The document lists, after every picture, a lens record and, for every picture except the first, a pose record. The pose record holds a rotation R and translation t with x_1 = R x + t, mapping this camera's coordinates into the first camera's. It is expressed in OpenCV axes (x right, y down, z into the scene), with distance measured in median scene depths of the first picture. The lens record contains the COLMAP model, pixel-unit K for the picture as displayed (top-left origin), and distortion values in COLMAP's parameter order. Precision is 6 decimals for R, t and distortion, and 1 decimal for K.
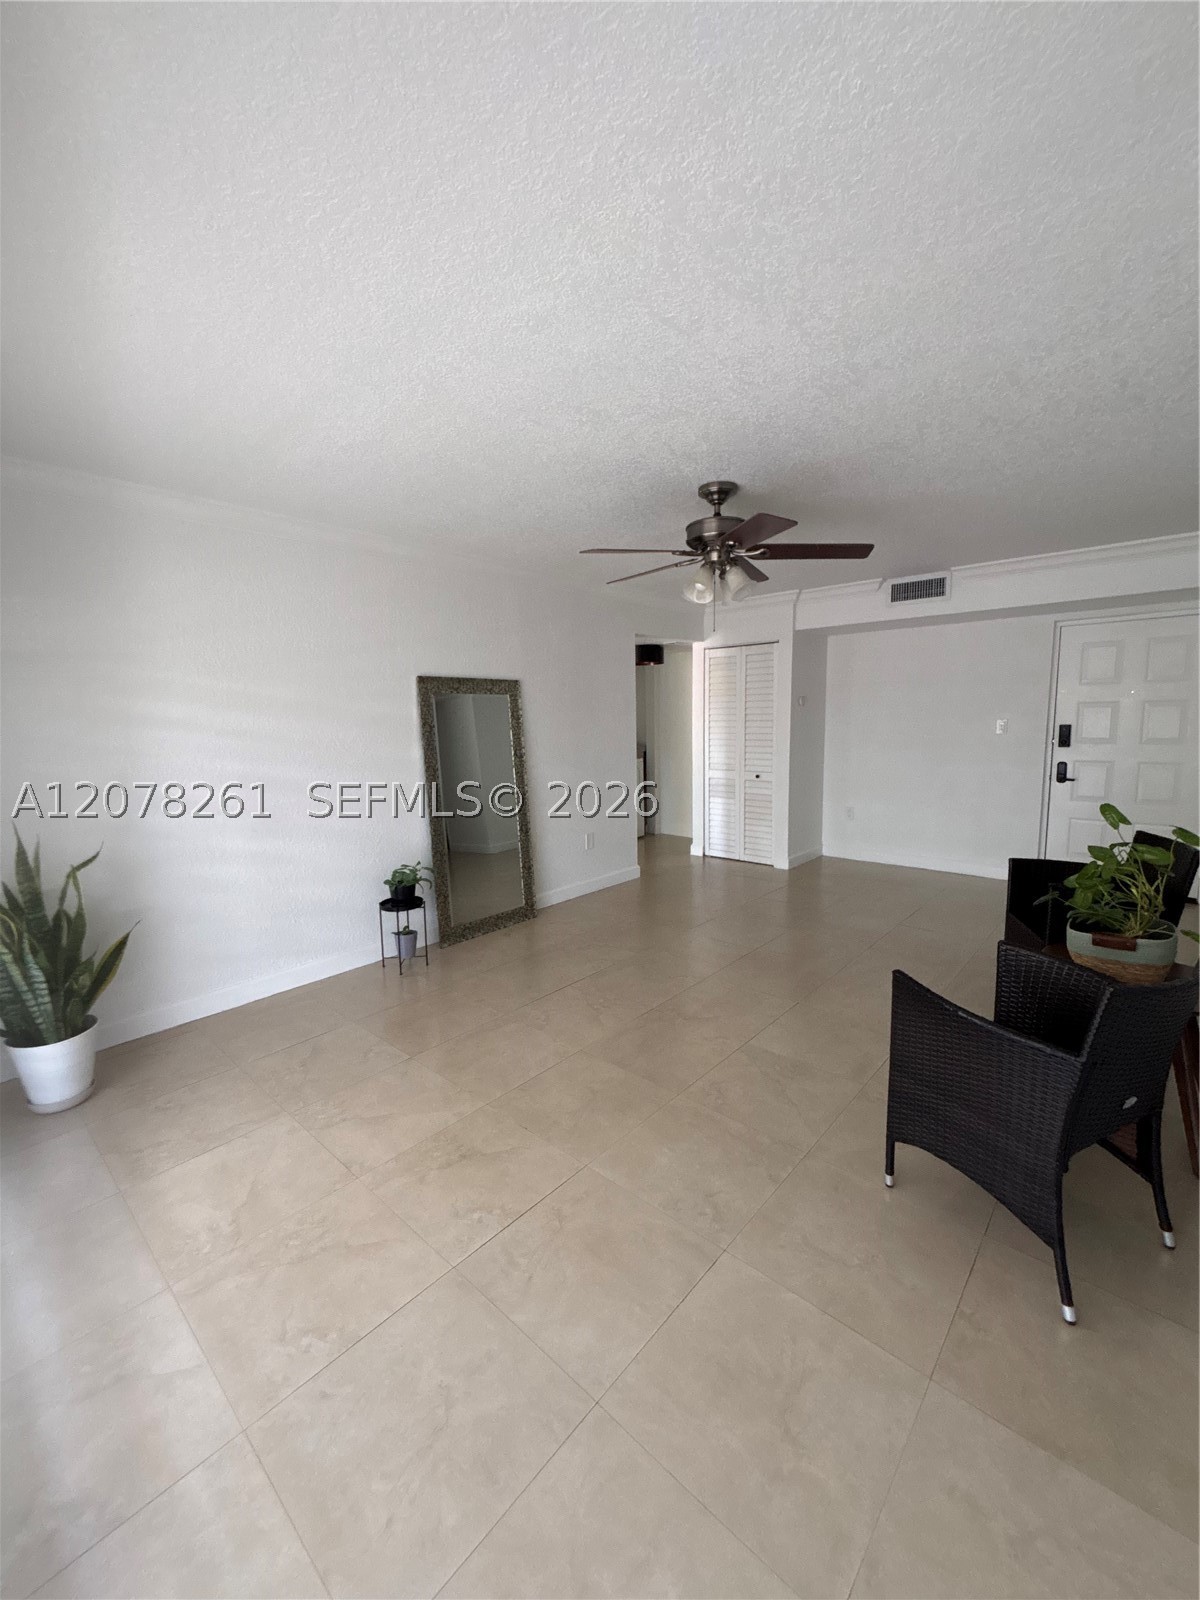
lens RADIAL K [[646.1, 0, 605.8], [0, 646.1, 805.4], [0, 0, 1]] dist [0.000874, 0.000872]
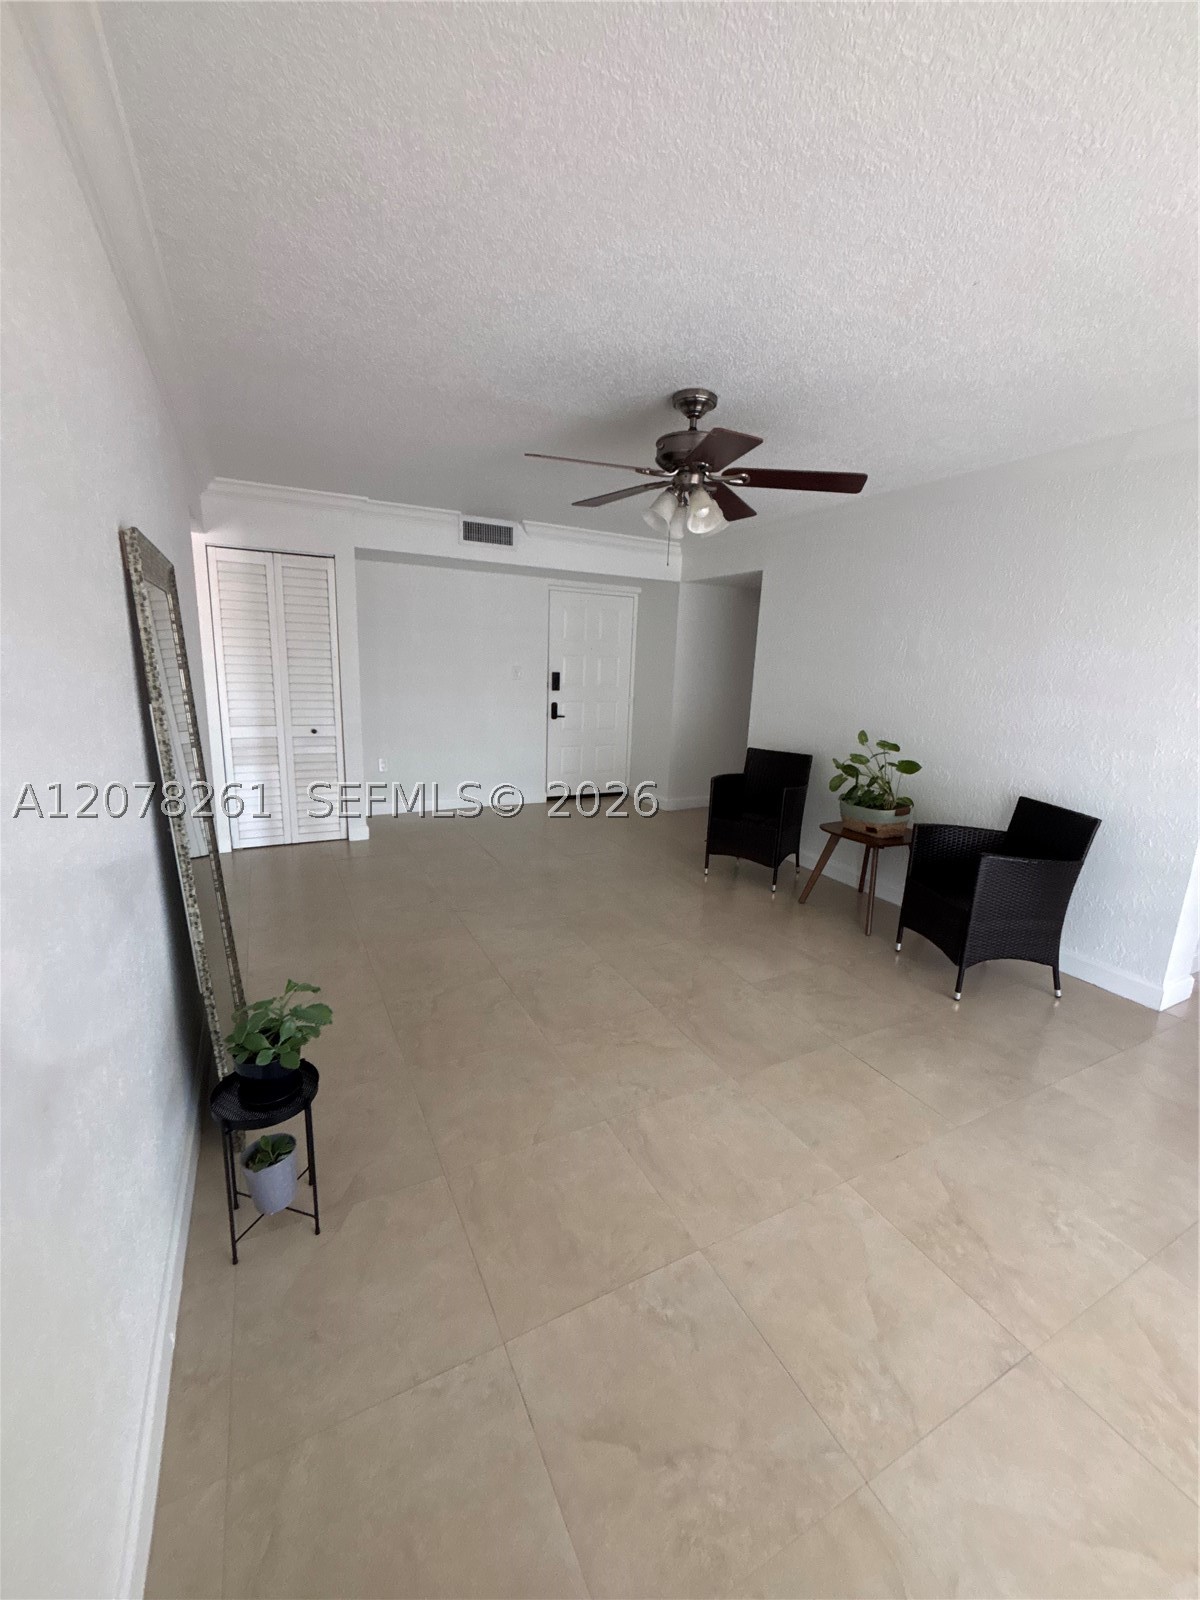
lens RADIAL K [[646.1, 0, 600.2], [0, 646.1, 801.3], [0, 0, 1]] dist [0.000874, 0.000872]
pose [[0.353512, -0.168835, 0.920067, -0.447689], [0.086256, 0.985270, 0.147658, -0.056814], [-0.931445, 0.027163, 0.362868, 0.482945]]
